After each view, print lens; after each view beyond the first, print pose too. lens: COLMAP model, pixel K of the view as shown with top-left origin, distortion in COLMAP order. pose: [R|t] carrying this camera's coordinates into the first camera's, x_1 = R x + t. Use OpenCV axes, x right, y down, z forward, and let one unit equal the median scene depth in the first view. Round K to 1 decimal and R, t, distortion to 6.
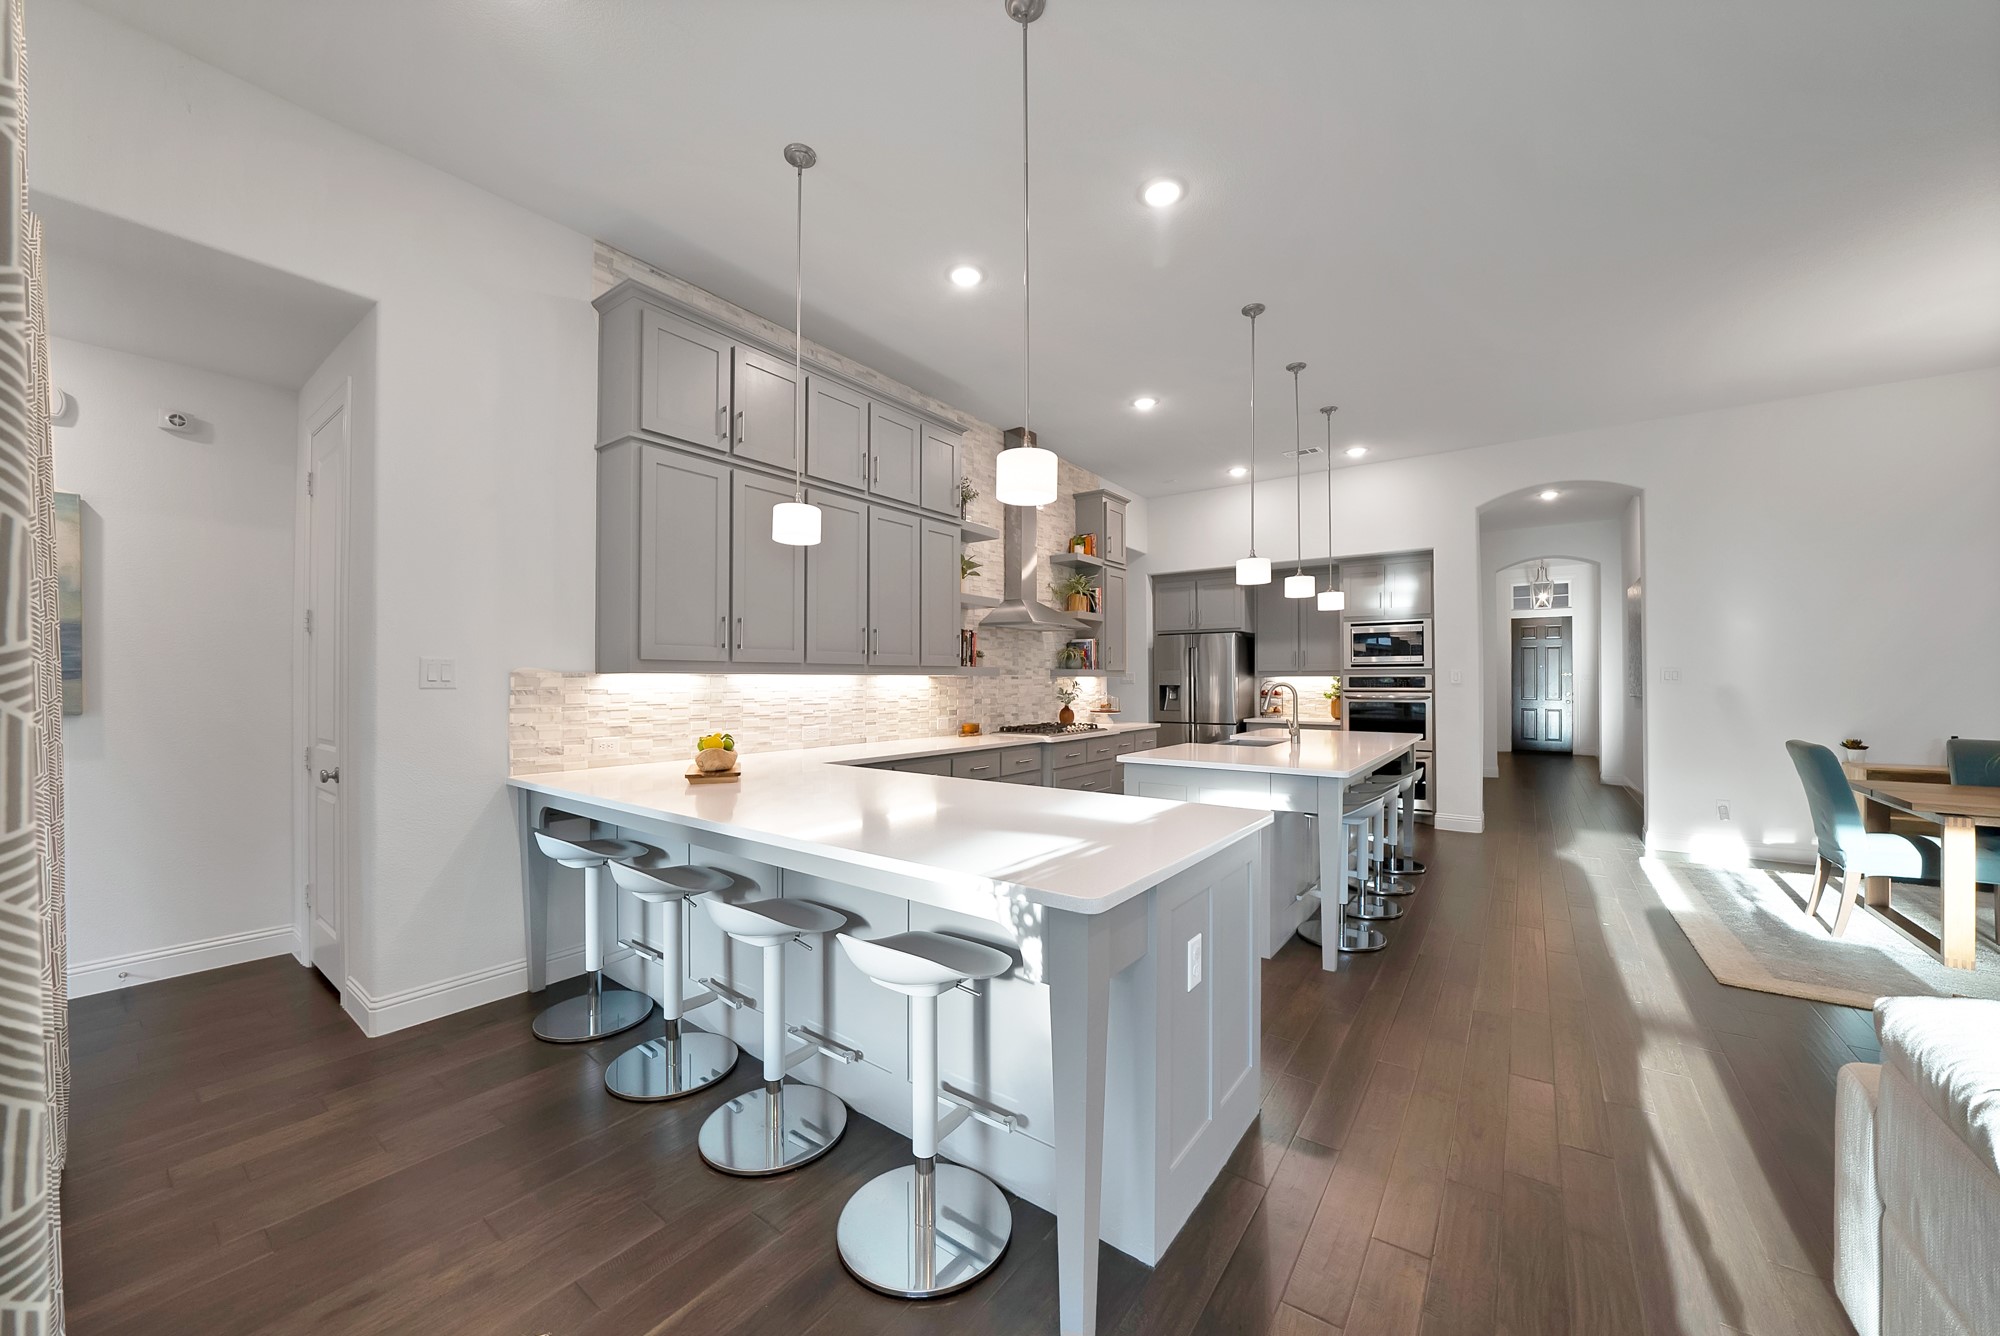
lens RADIAL K [[739.8, 0, 976.7], [0, 739.8, 671.1], [0, 0, 1]] dist [-0.021531, 0.000342]
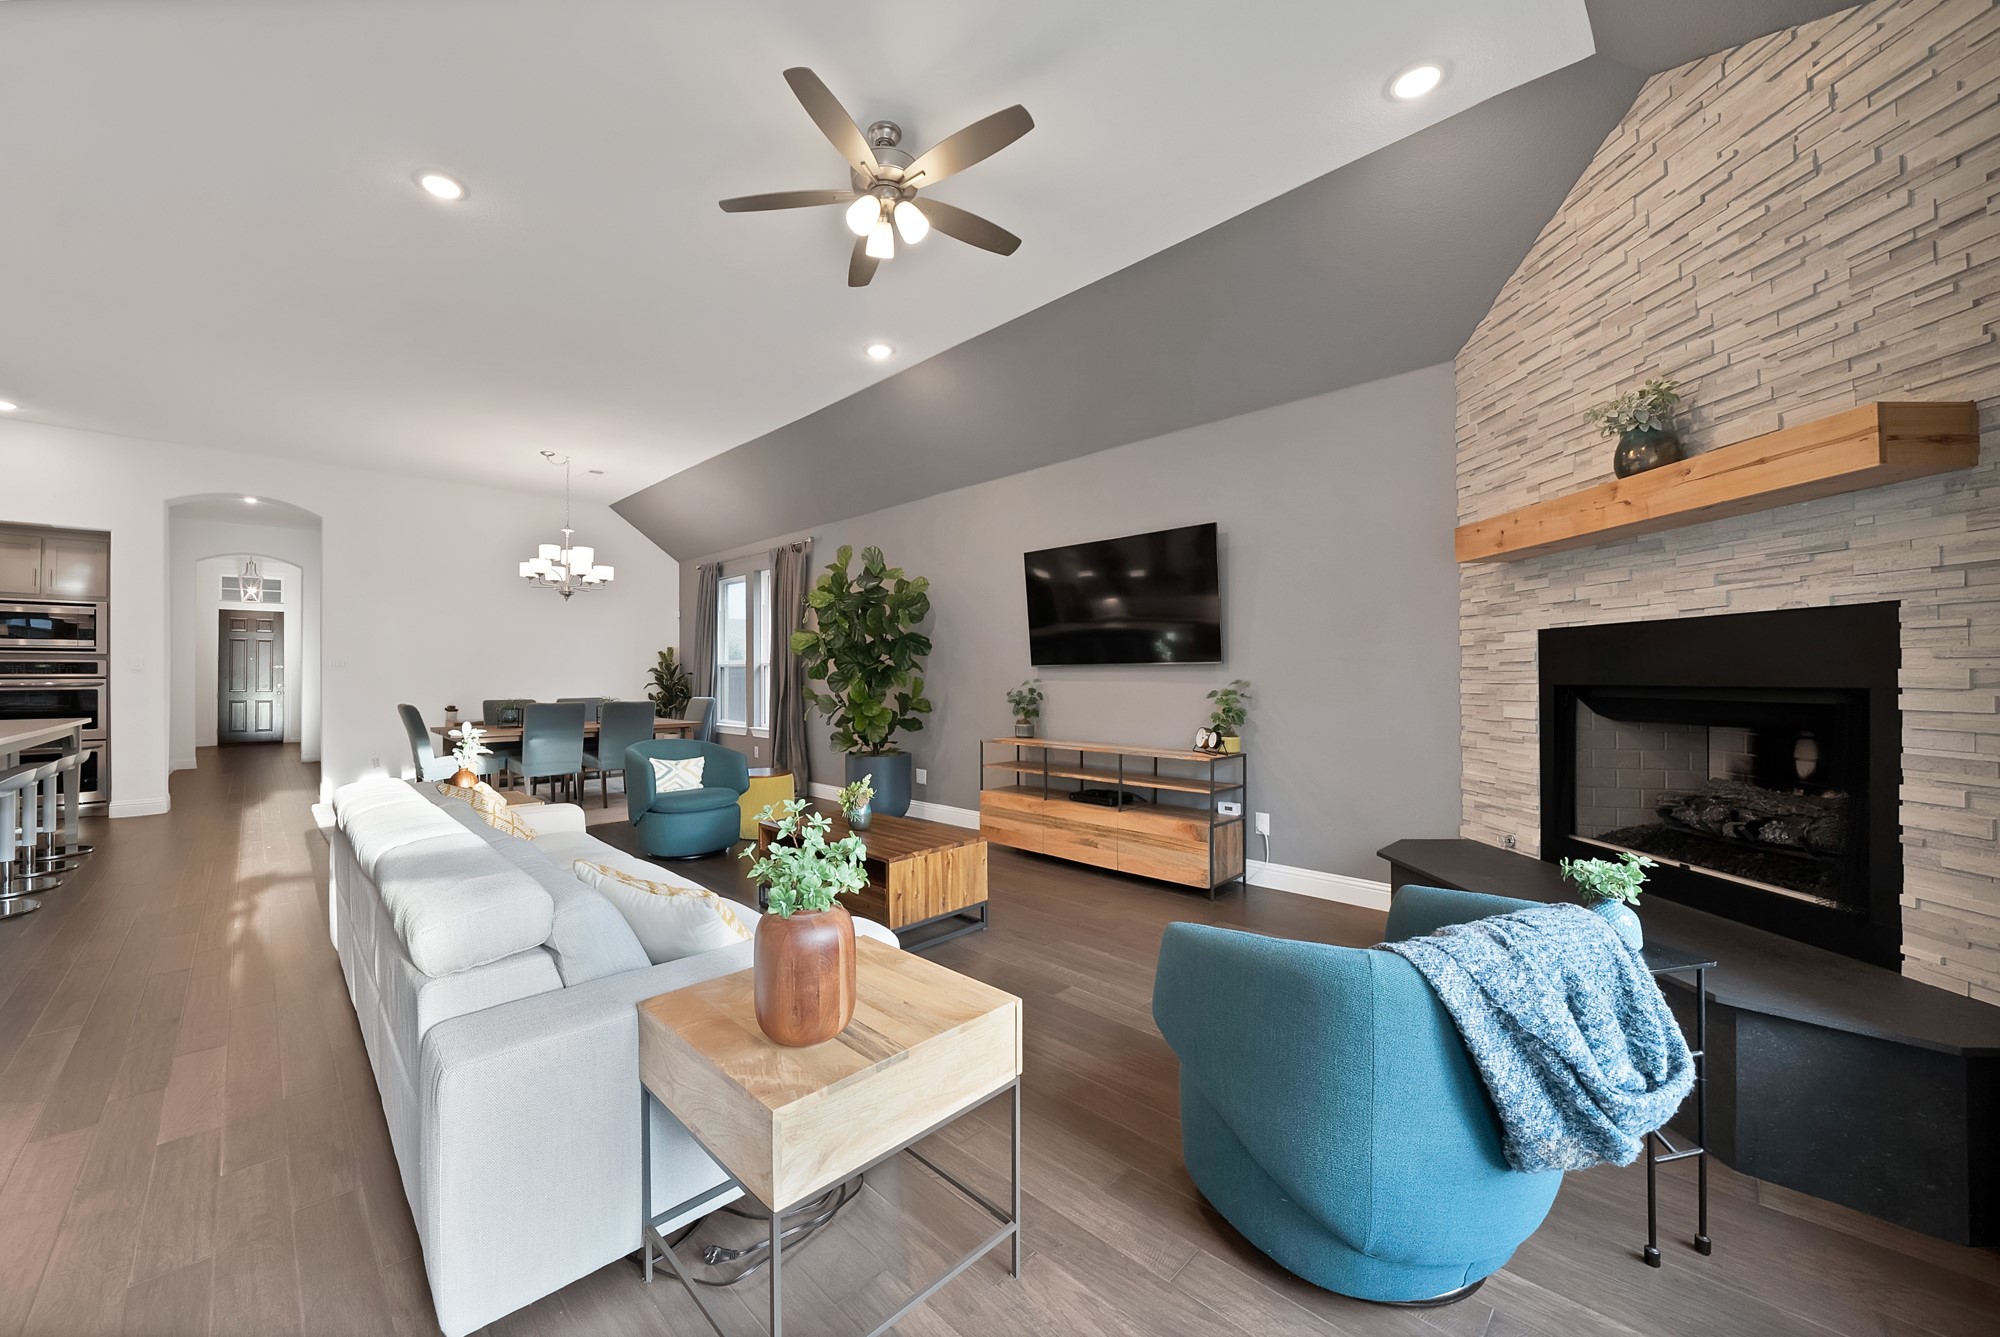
lens RADIAL K [[739.8, 0, 976.7], [0, 739.8, 671.6], [0, 0, 1]] dist [-0.021531, 0.000342]
pose [[0.143457, 0.006993, 0.989632, -0.153374], [-0.009708, 0.999937, -0.005658, 0.014326], [-0.989609, -0.008796, 0.143515, -0.277485]]
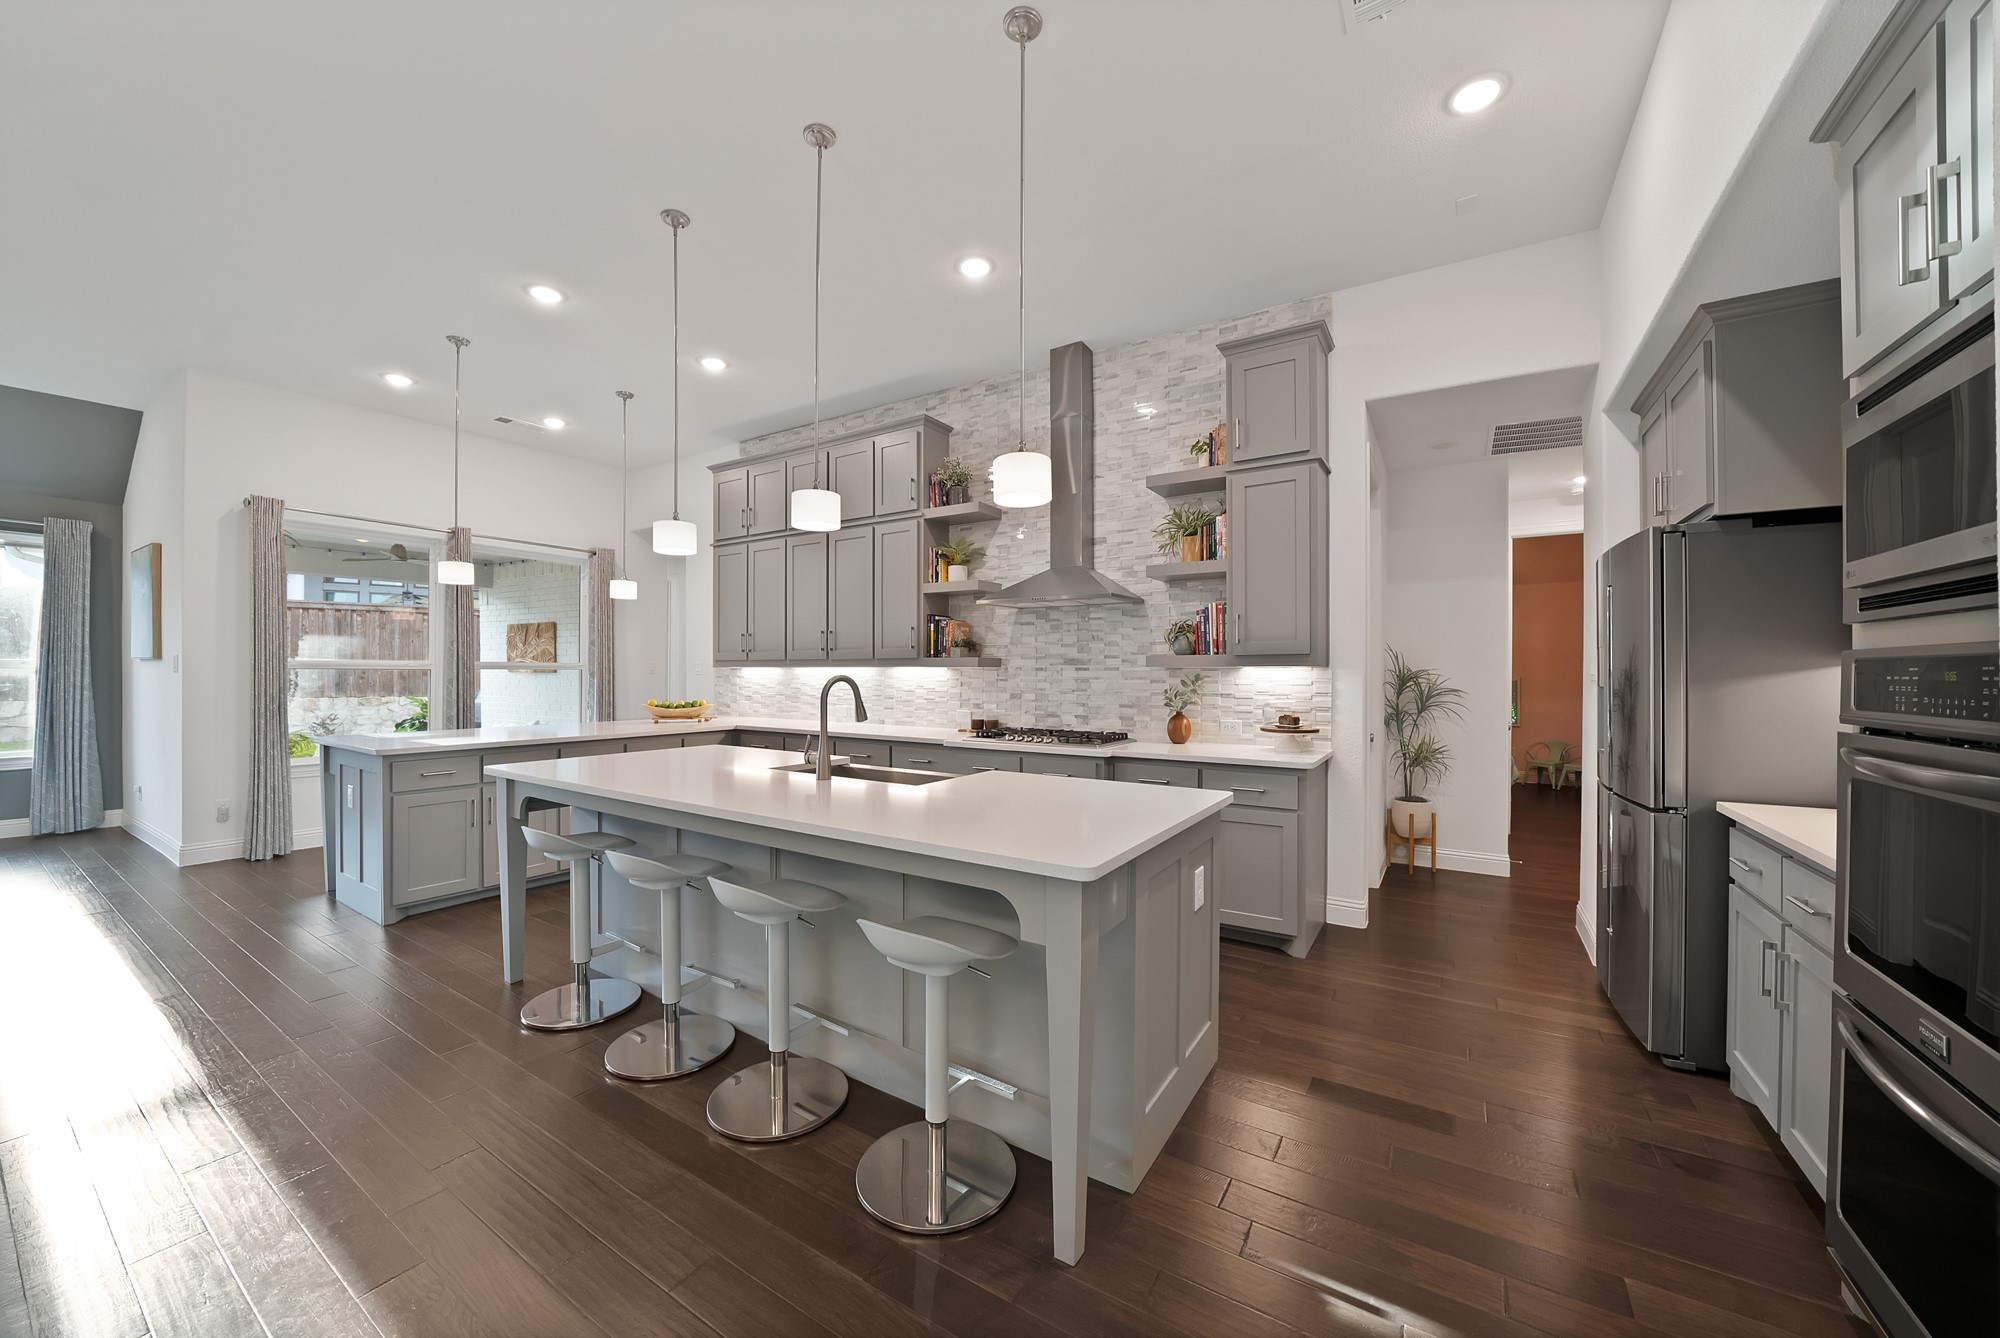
lens RADIAL K [[739.8, 0, 976.7], [0, 739.8, 672.1], [0, 0, 1]] dist [-0.021531, 0.000342]
pose [[0.059466, -0.005824, -0.998213, 0.555115], [0.005129, 0.999972, -0.005529, 0.010934], [0.998217, -0.004791, 0.059494, 0.575721]]
